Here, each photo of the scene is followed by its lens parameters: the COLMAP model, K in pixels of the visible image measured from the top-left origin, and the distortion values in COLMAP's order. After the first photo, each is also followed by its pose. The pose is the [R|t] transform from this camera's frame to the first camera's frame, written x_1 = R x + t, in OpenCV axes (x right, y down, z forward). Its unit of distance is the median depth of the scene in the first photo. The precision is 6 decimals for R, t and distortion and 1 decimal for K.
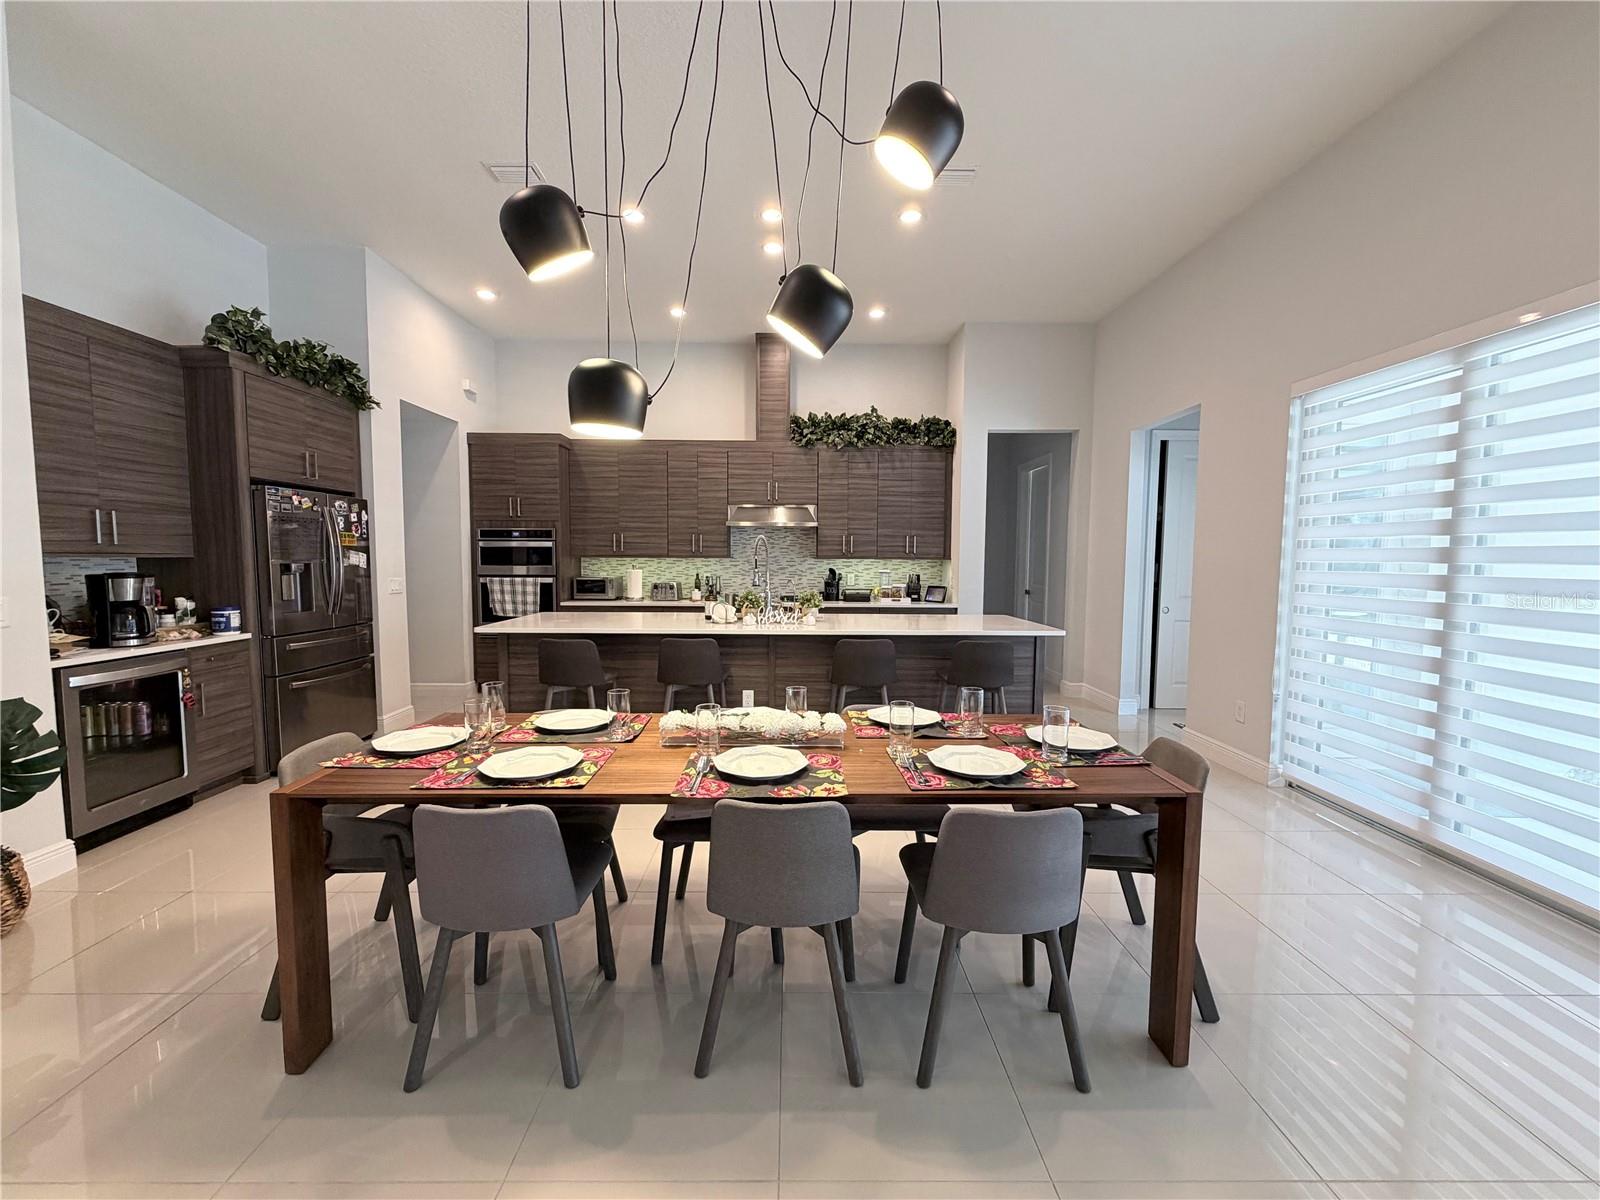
lens RADIAL K [[635.8, 0, 800.0], [0, 635.8, 600.0], [0, 0, 1]] dist [-0.002301, -0.000268]
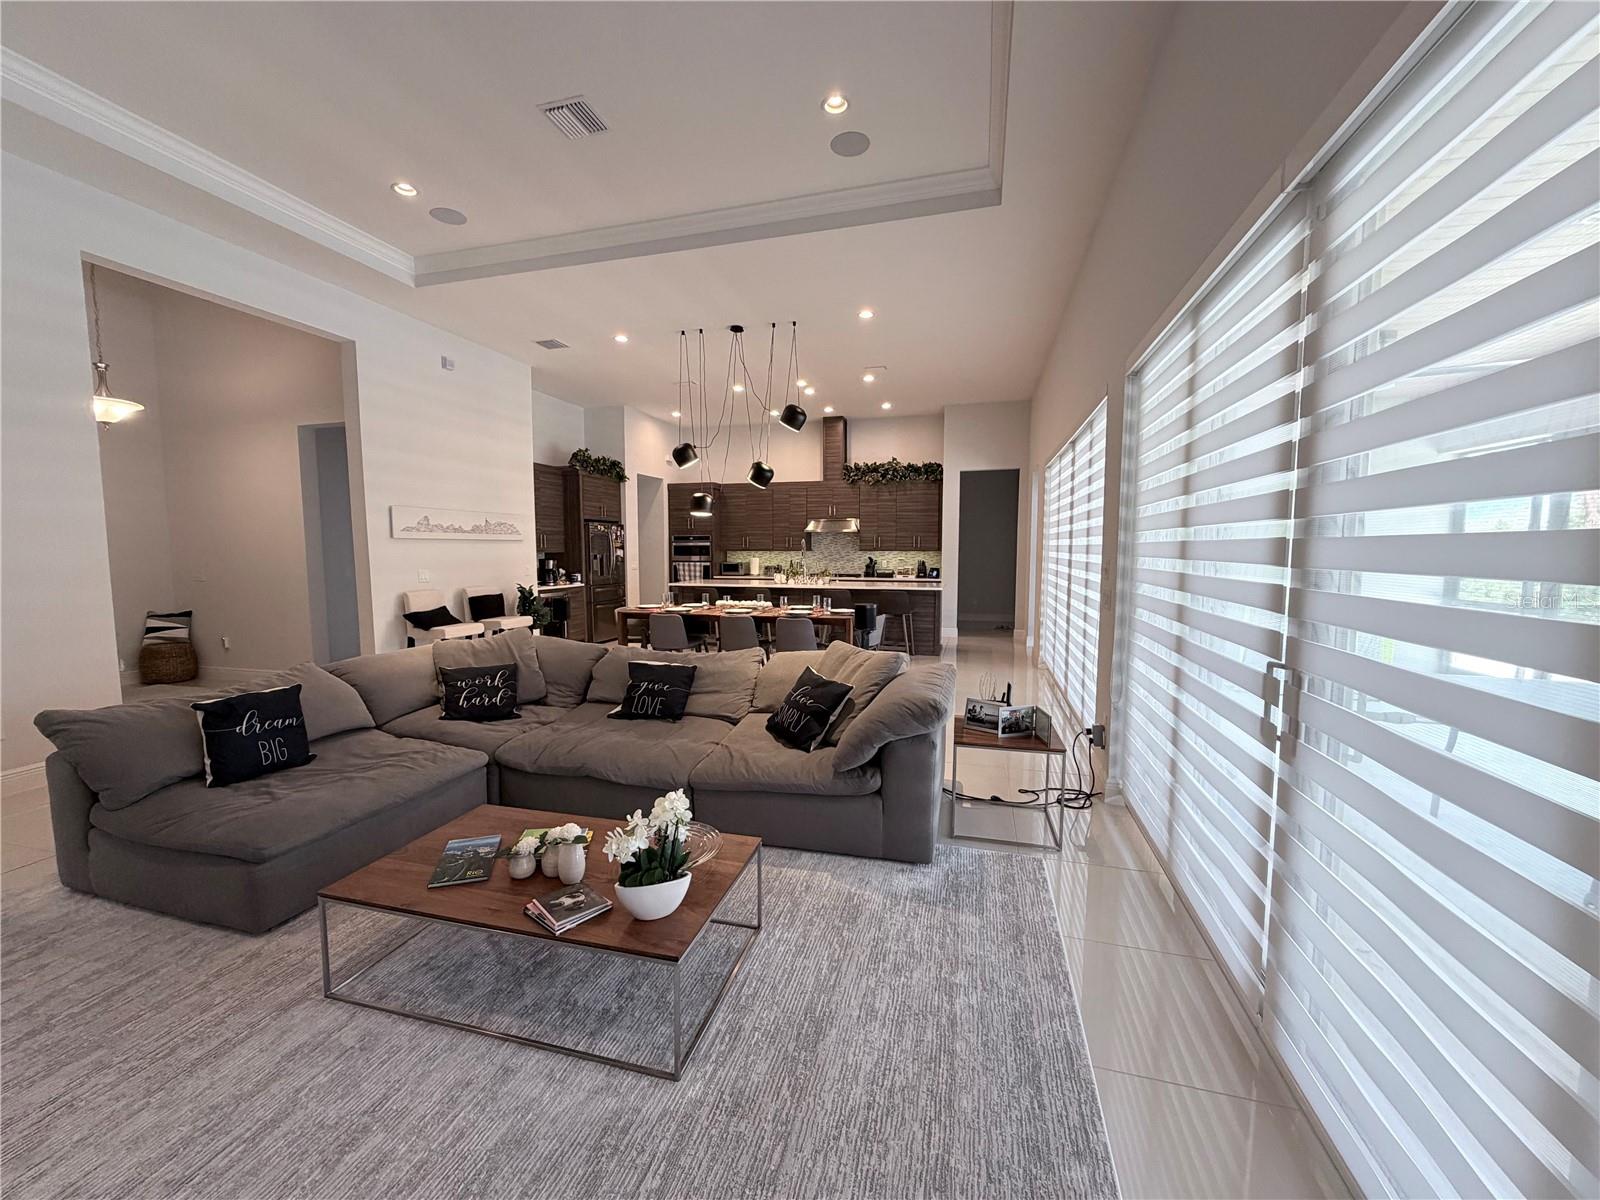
lens RADIAL K [[635.8, 0, 800.0], [0, 635.8, 600.0], [0, 0, 1]] dist [-0.002301, -0.000268]
pose [[0.960226, 0.016413, -0.278741, 0.359099], [-0.012764, 0.999807, 0.014904, 0.040974], [0.278932, -0.010753, 0.960251, -0.657272]]
